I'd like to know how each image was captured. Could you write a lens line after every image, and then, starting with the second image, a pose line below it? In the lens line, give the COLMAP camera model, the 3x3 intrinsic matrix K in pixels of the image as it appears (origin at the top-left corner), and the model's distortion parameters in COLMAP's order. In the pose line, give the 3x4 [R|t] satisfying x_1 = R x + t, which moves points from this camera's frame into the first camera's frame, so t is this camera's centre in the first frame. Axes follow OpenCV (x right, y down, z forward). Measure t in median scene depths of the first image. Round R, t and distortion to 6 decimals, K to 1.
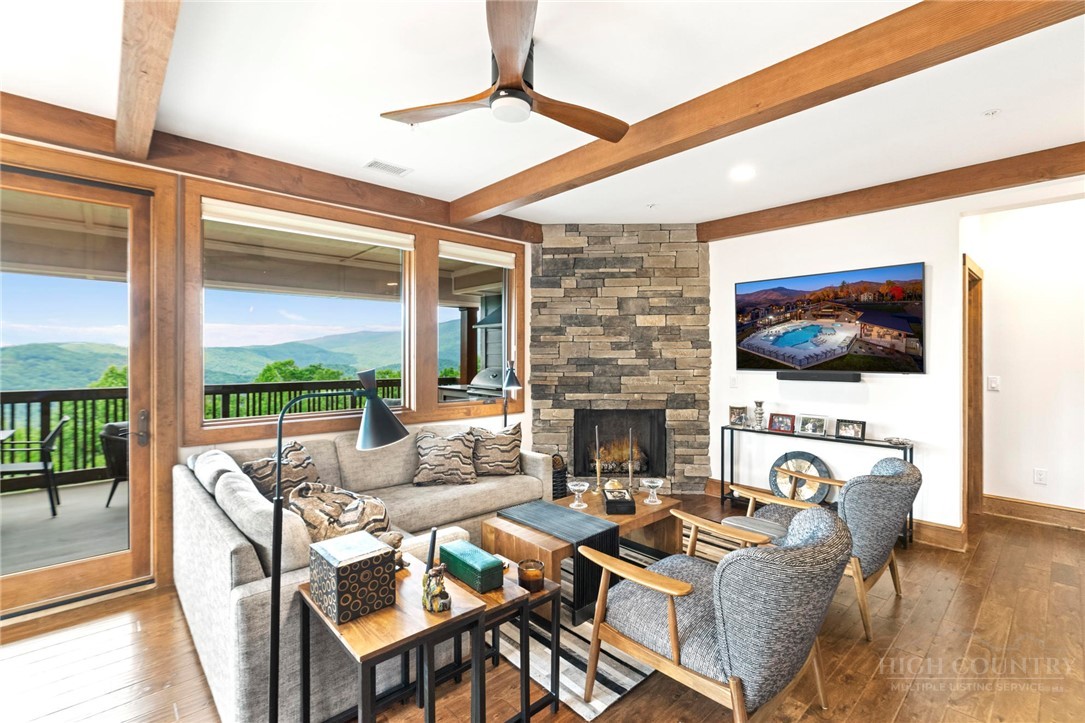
lens RADIAL K [[488.0, 0, 558.9], [0, 488.0, 352.6], [0, 0, 1]] dist [-0.005386, 0.001694]
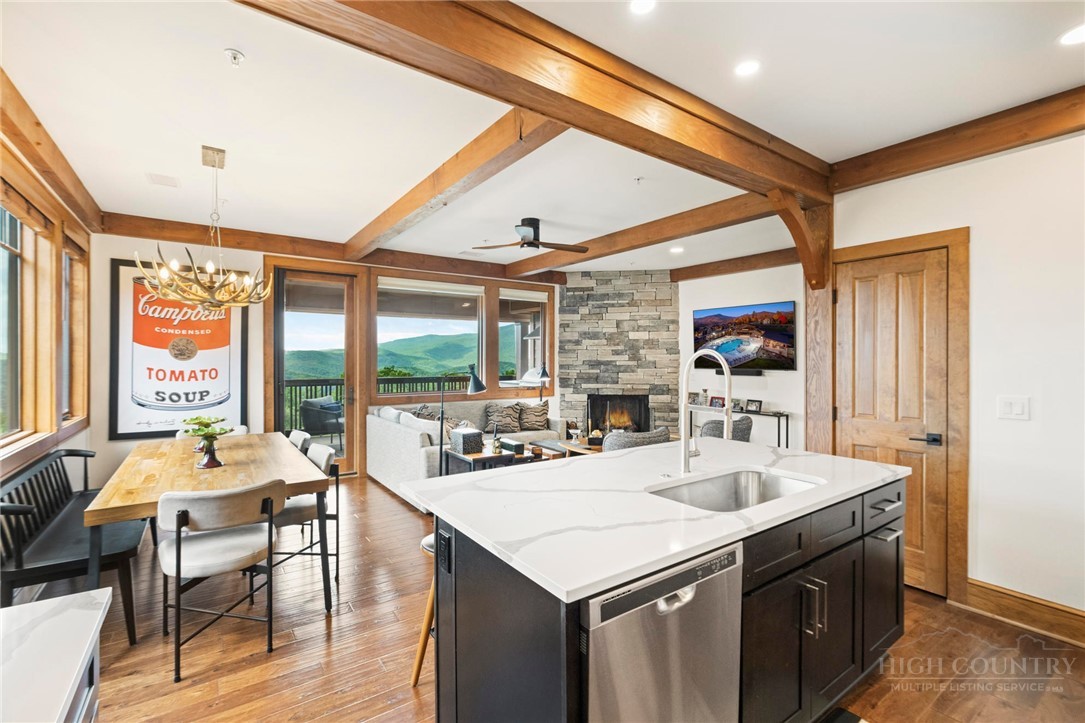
lens RADIAL K [[488.0, 0, 556.7], [0, 488.0, 355.5], [0, 0, 1]] dist [-0.005386, 0.001694]
pose [[0.991763, -0.000188, -0.128086, 0.149623], [0.000220, 1.000000, 0.000234, -0.005134], [0.128086, -0.000260, 0.991763, -0.580398]]
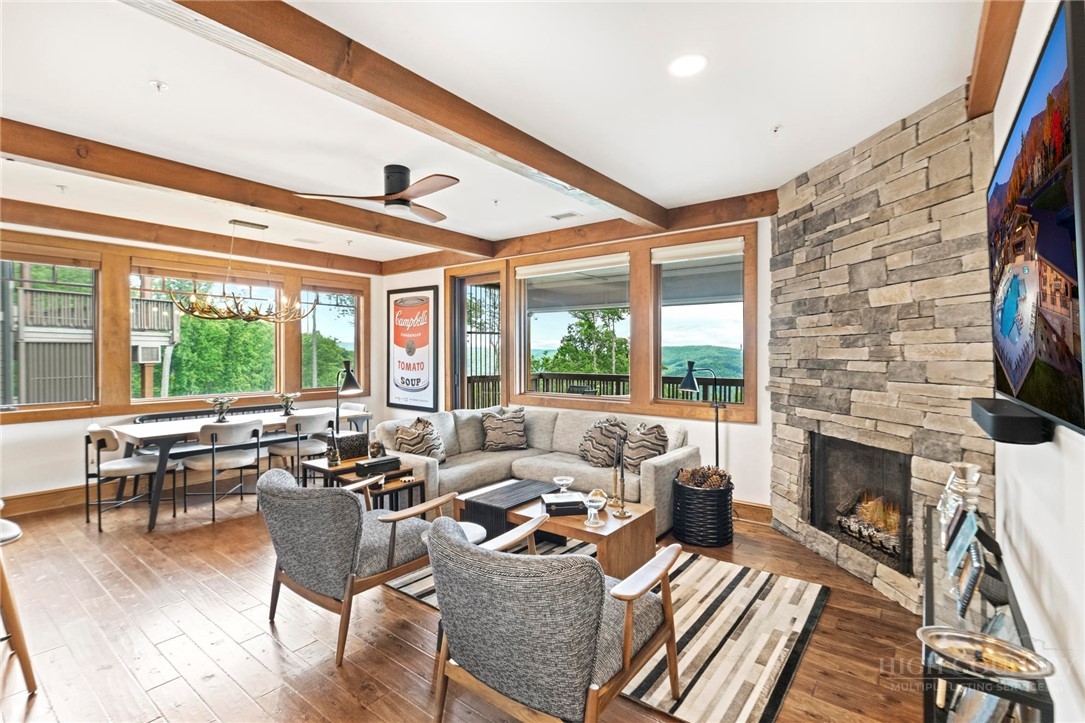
lens RADIAL K [[488.0, 0, 550.5], [0, 488.0, 358.6], [0, 0, 1]] dist [-0.005386, 0.001694]
pose [[0.171661, 0.009719, -0.985108, 0.781107], [0.005504, 0.999926, 0.010824, 0.000139], [0.985141, -0.007280, 0.171594, 0.580970]]
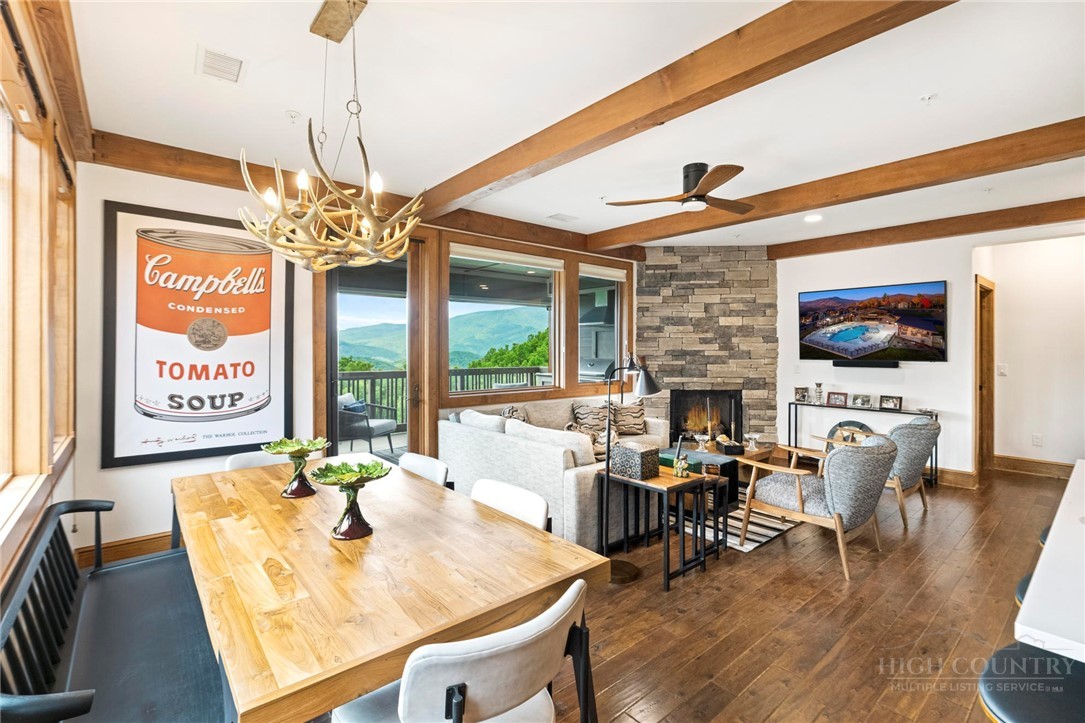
lens RADIAL K [[488.0, 0, 562.9], [0, 488.0, 345.3], [0, 0, 1]] dist [-0.005386, 0.001694]
pose [[0.999167, 0.000729, -0.040800, -0.231065], [-0.000687, 0.999999, 0.001037, -0.003040], [0.040800, -0.001008, 0.999167, -0.350909]]
